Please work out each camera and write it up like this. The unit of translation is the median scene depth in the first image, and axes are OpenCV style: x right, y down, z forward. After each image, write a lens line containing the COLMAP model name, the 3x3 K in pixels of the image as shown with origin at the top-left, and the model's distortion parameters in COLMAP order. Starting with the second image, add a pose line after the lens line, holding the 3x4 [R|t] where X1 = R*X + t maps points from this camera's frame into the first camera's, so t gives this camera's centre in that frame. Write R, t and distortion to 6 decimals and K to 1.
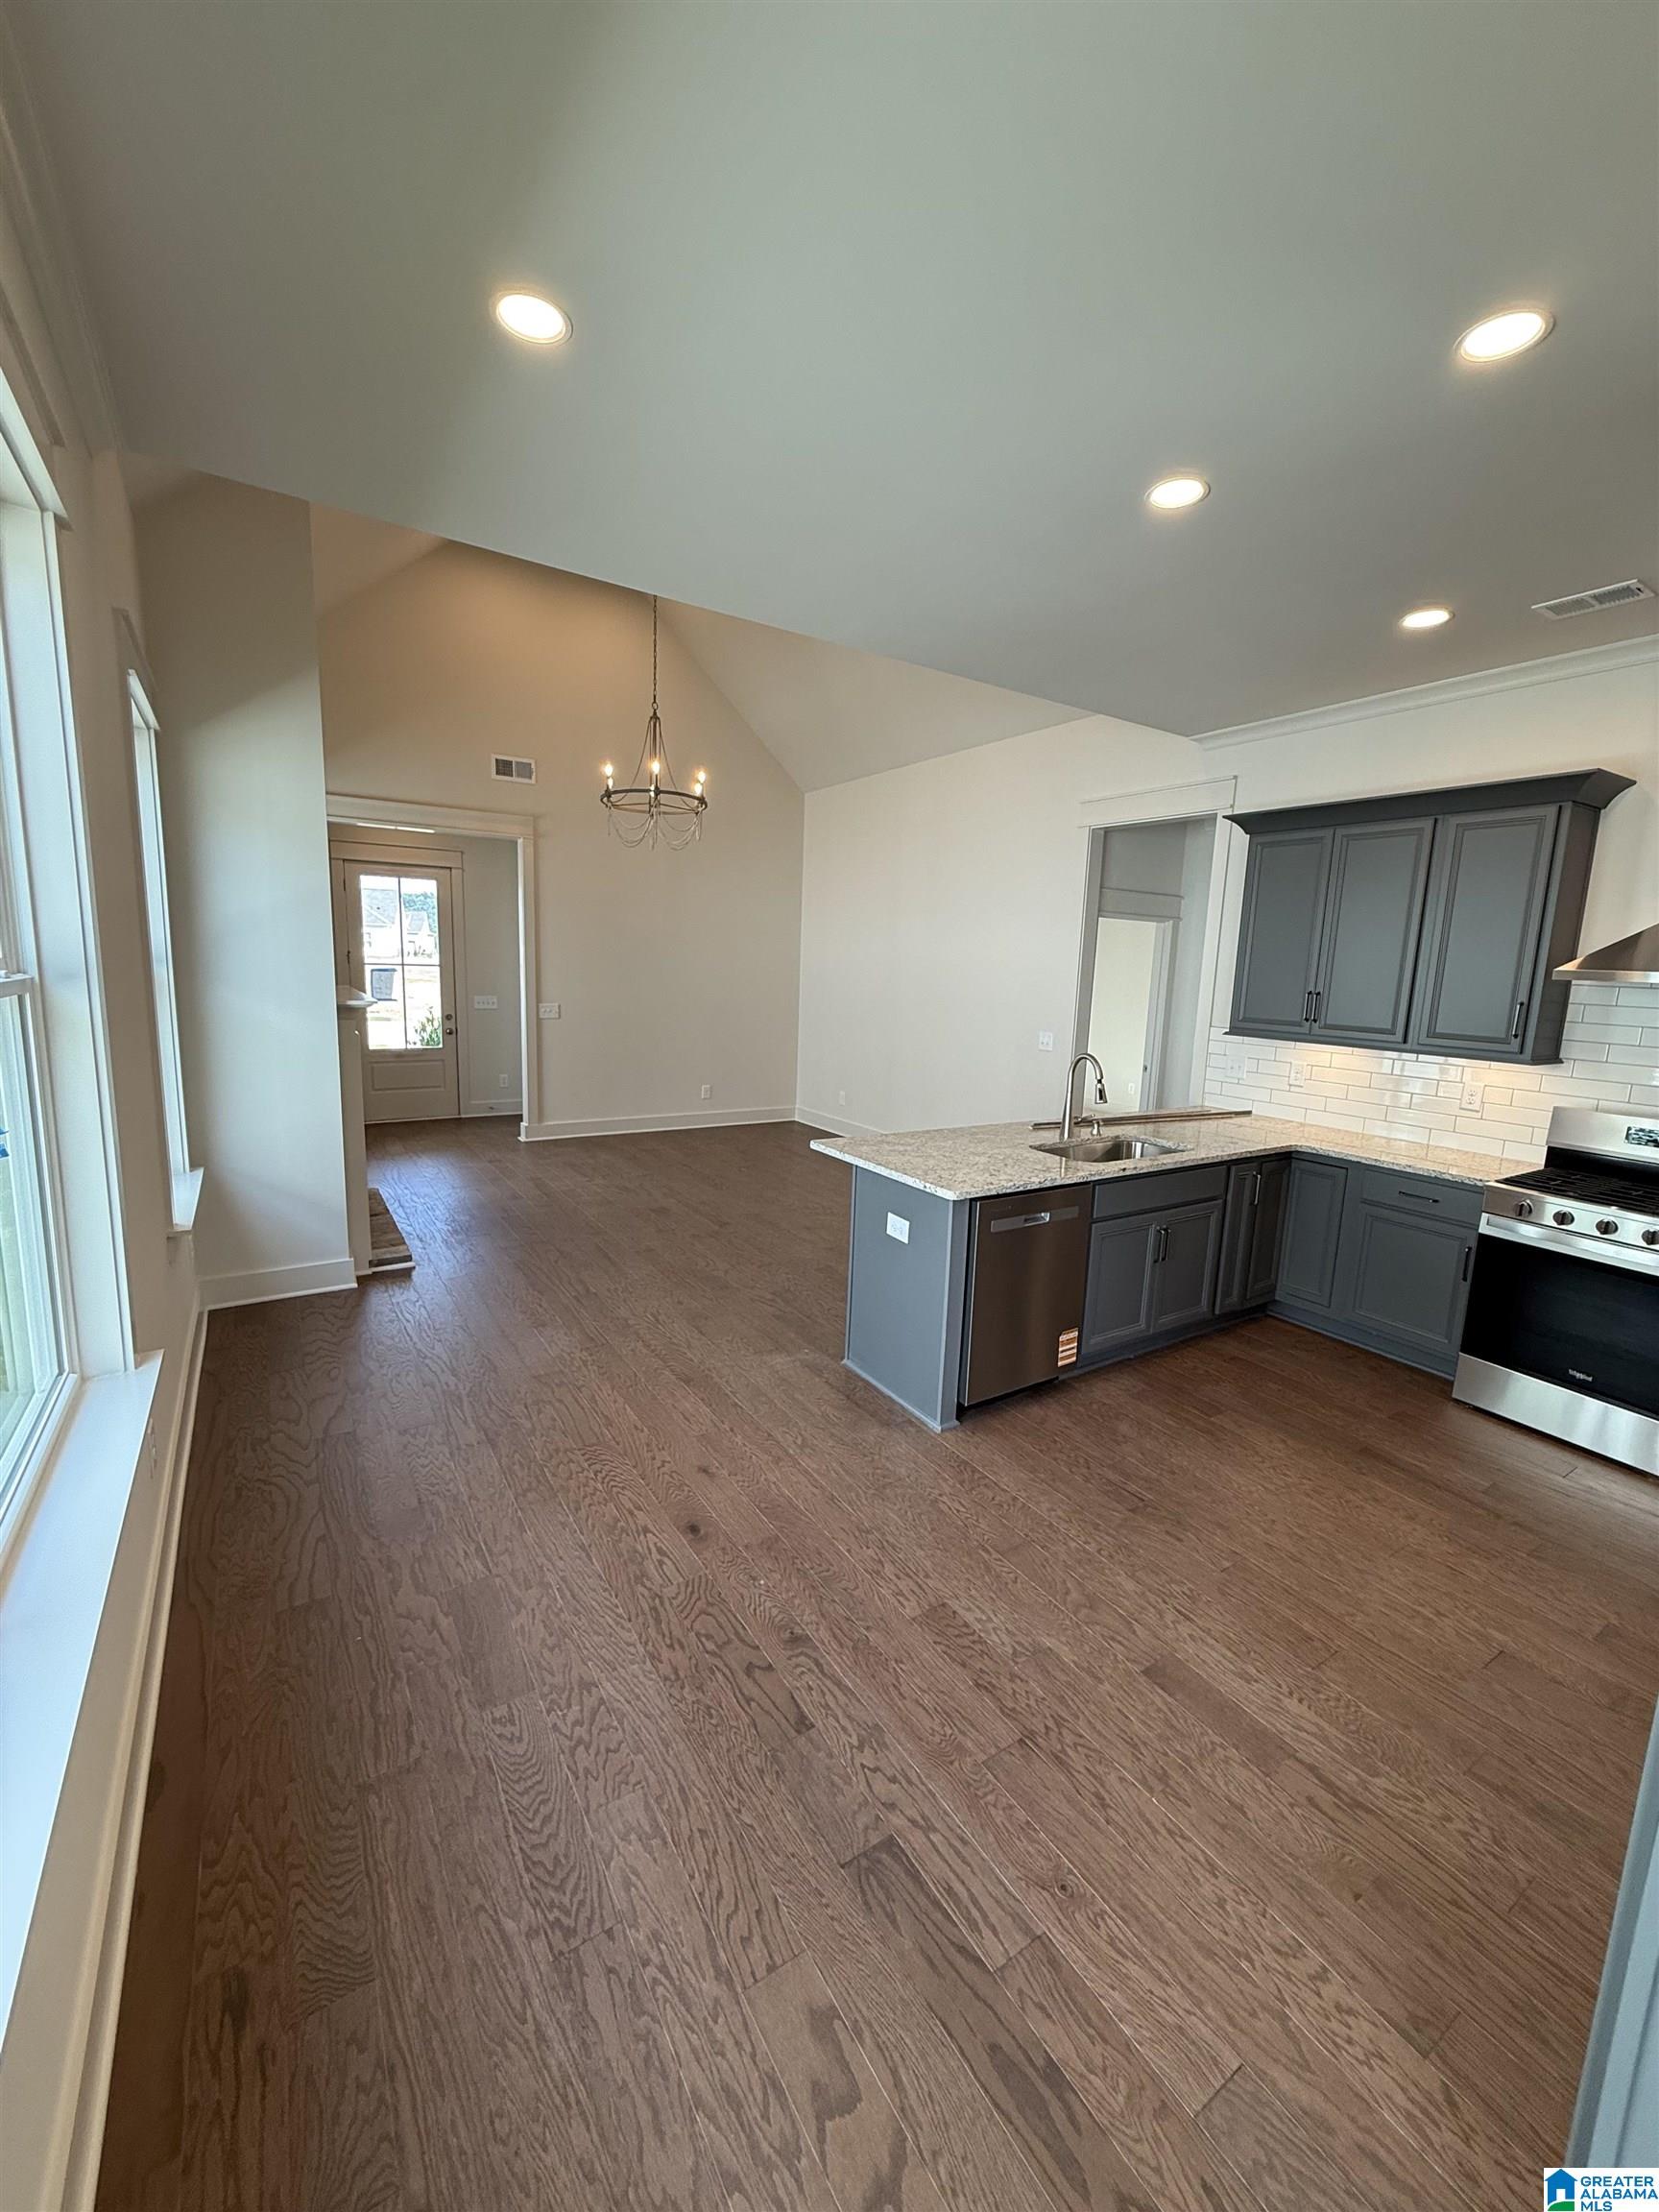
lens RADIAL K [[879.9, 0, 830.9], [0, 879.9, 1101.7], [0, 0, 1]] dist [-0.000365, 0.000523]
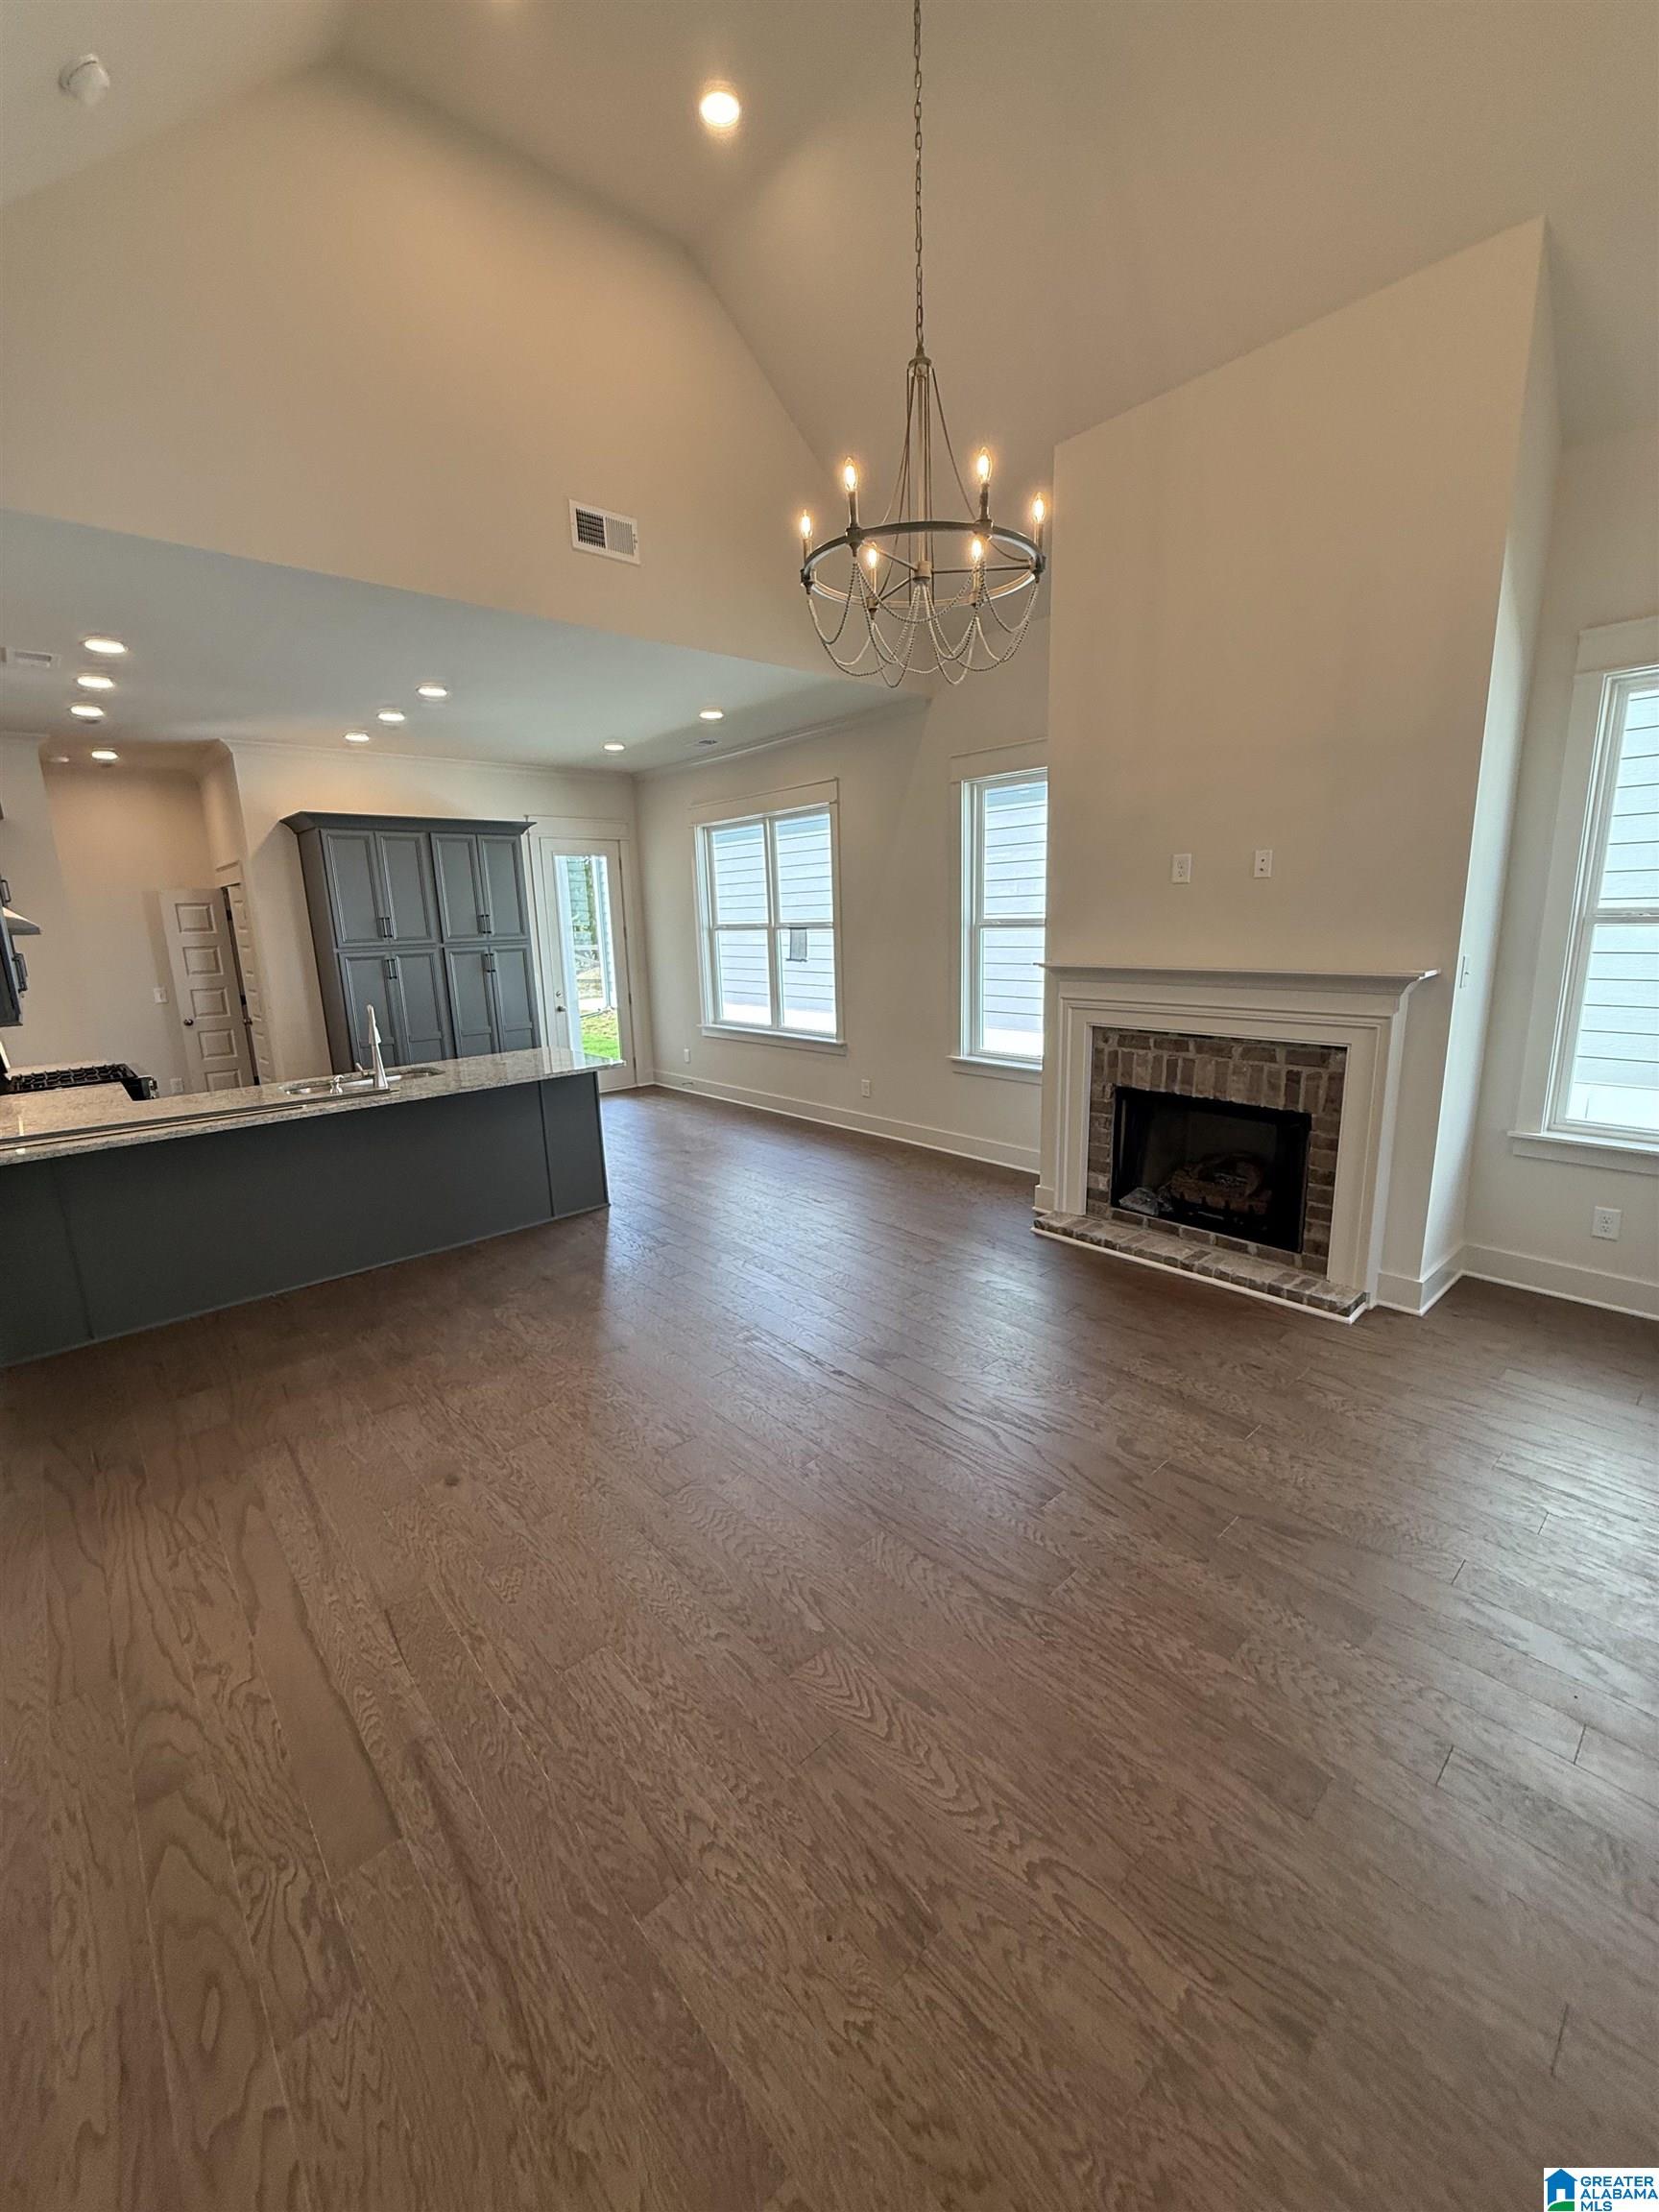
lens RADIAL K [[879.9, 0, 830.9], [0, 879.9, 1101.7], [0, 0, 1]] dist [-0.000365, 0.000523]
pose [[-0.987235, 0.029080, -0.156596, -0.121871], [-0.028894, 0.934178, 0.355634, -0.387354], [0.156630, 0.355619, -0.921413, 2.360473]]
